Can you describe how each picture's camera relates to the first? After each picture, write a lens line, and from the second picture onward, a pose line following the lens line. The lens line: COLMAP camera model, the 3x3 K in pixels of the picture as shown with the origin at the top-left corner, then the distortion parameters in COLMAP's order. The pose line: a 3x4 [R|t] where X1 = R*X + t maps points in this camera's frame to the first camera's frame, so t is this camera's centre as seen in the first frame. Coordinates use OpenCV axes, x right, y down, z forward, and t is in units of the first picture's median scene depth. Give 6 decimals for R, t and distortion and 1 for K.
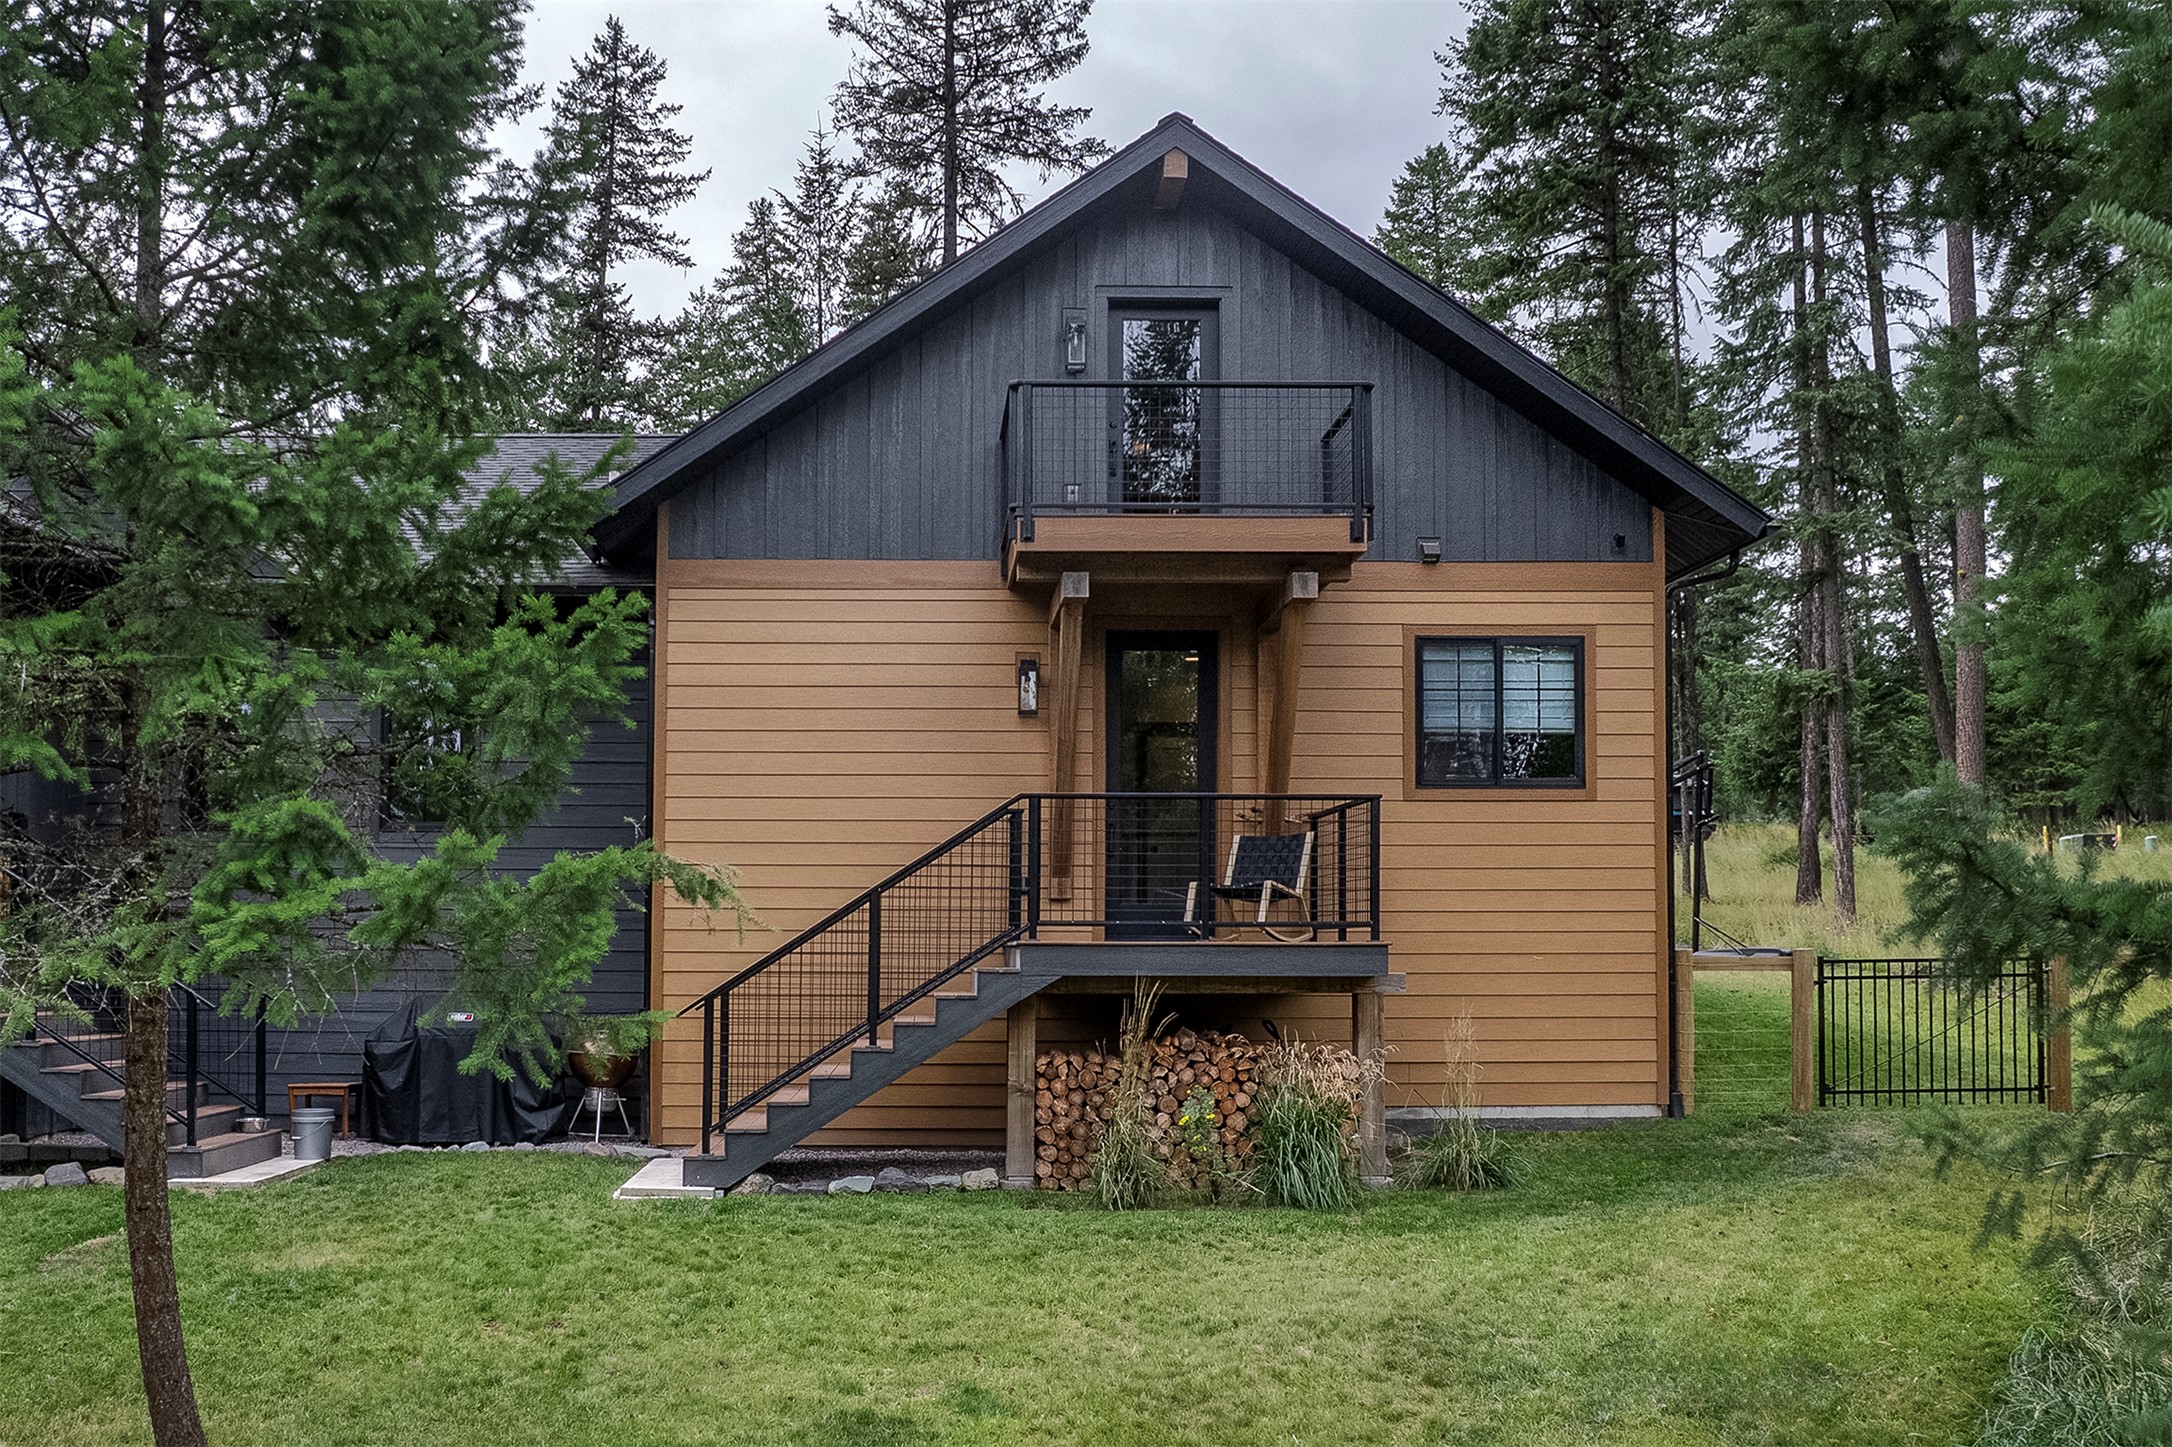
lens RADIAL K [[1737.7, 0, 1060.1], [0, 1737.7, 857.1], [0, 0, 1]] dist [-0.040650, -0.006737]
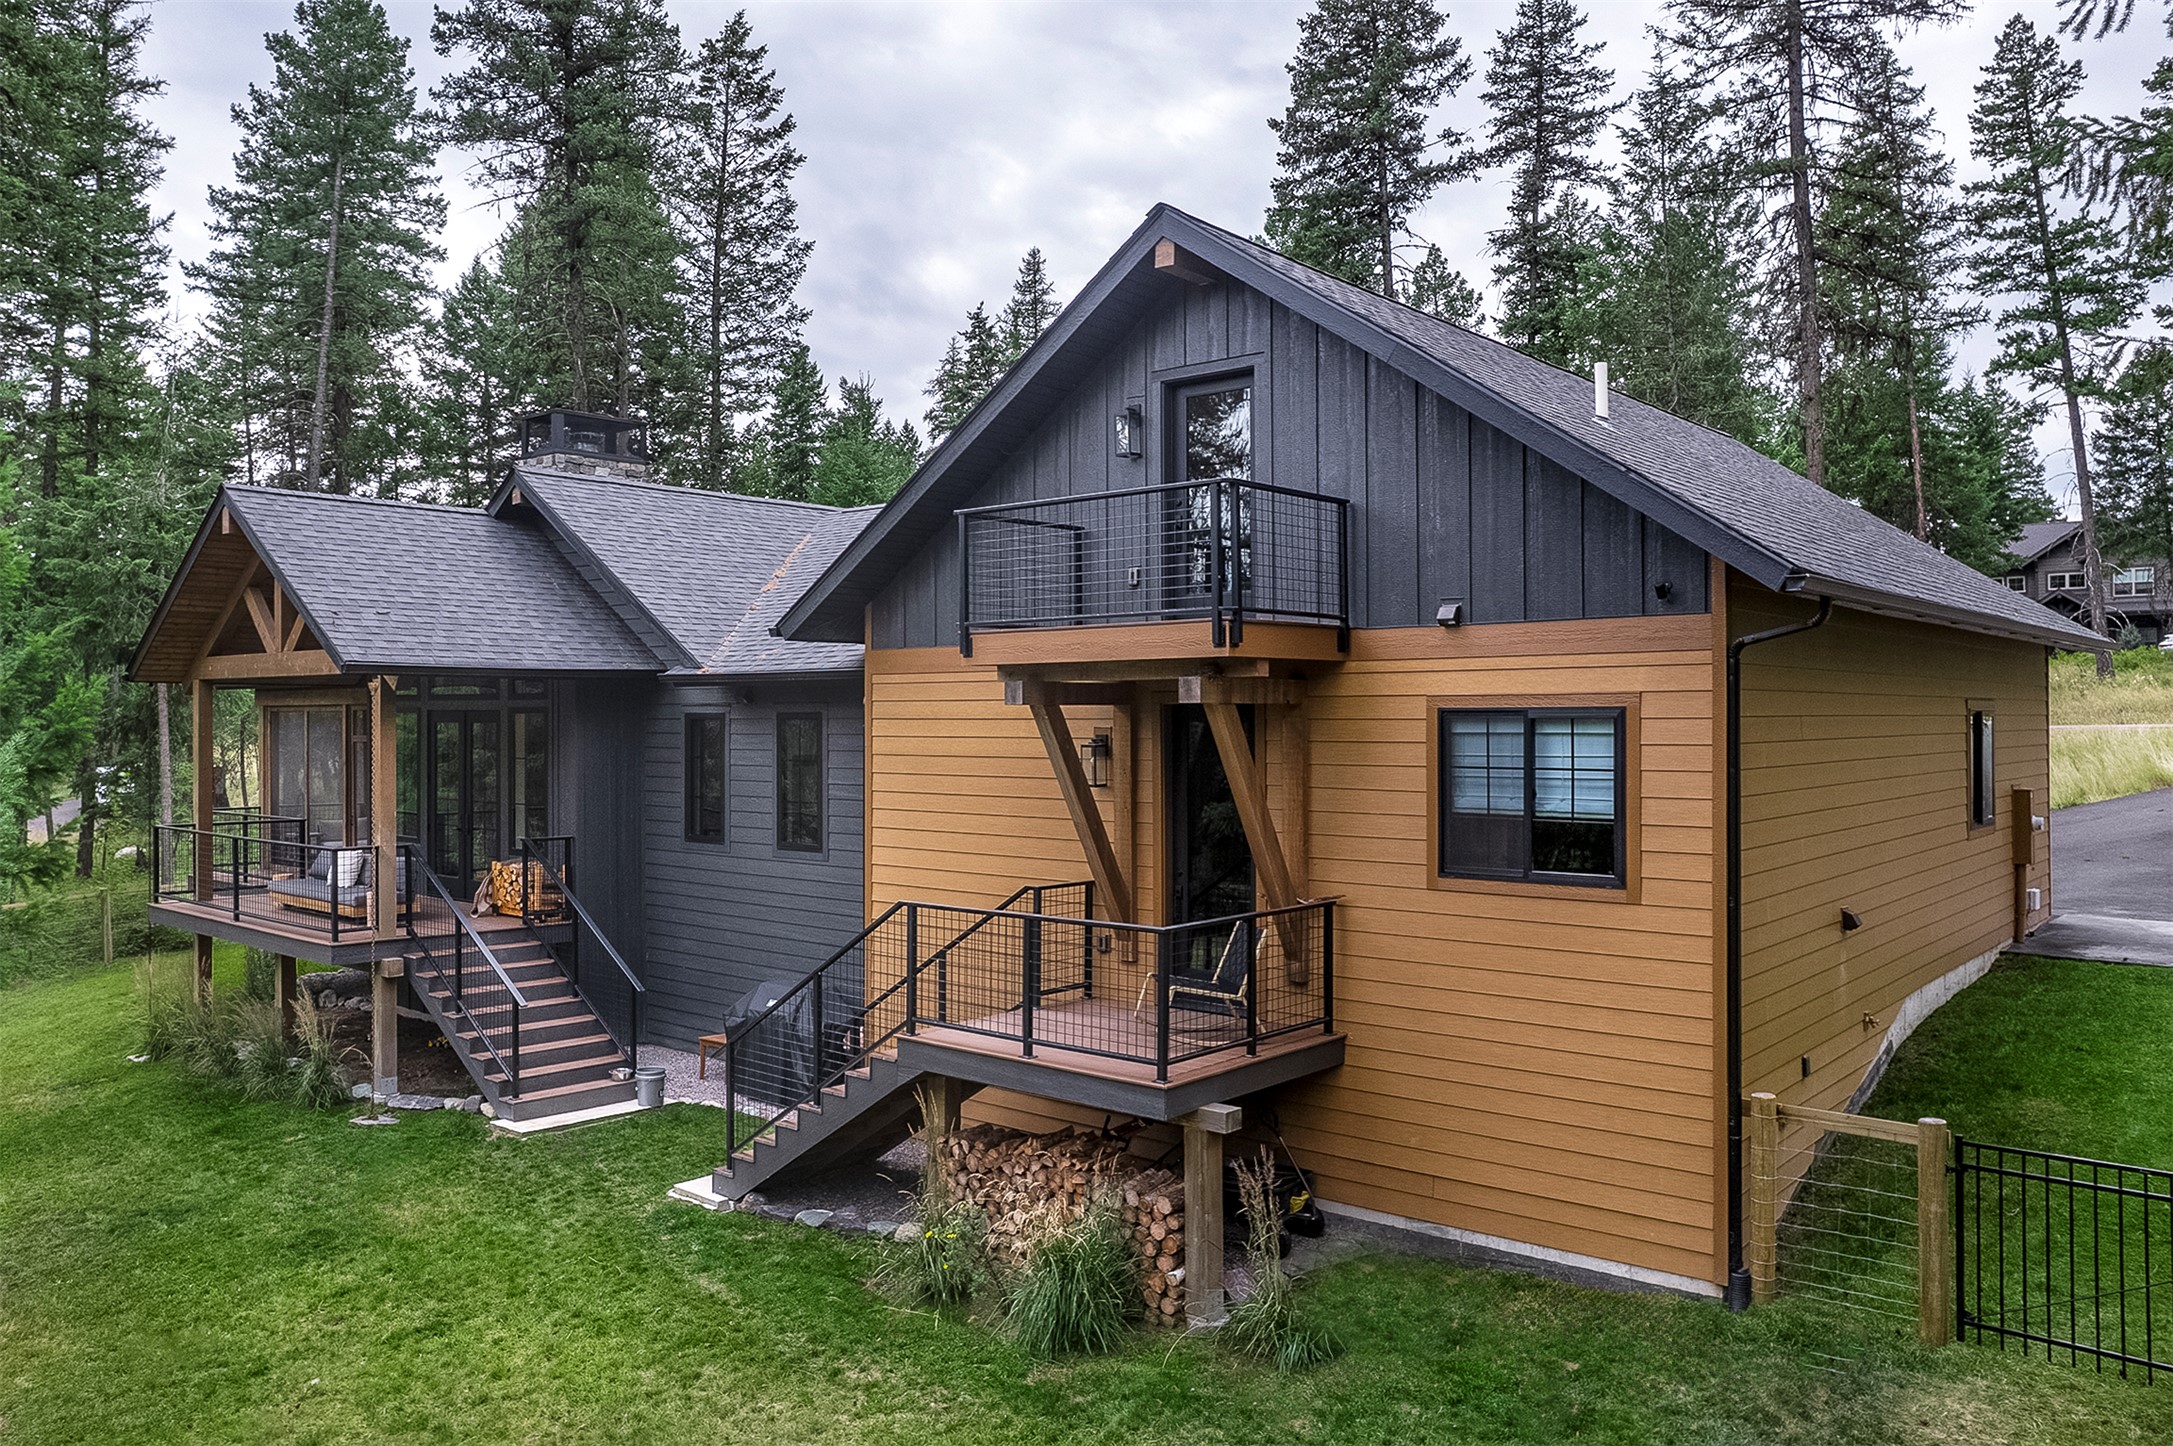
lens RADIAL K [[1491.2, 0, 1083.8], [0, 1491.2, 716.9], [0, 0, 1]] dist [-0.029039, -0.004352]
pose [[0.772832, -0.003650, -0.634600, 0.555305], [0.016942, 0.999746, 0.014883, -0.137749], [0.634385, -0.022254, 0.772697, 0.279702]]
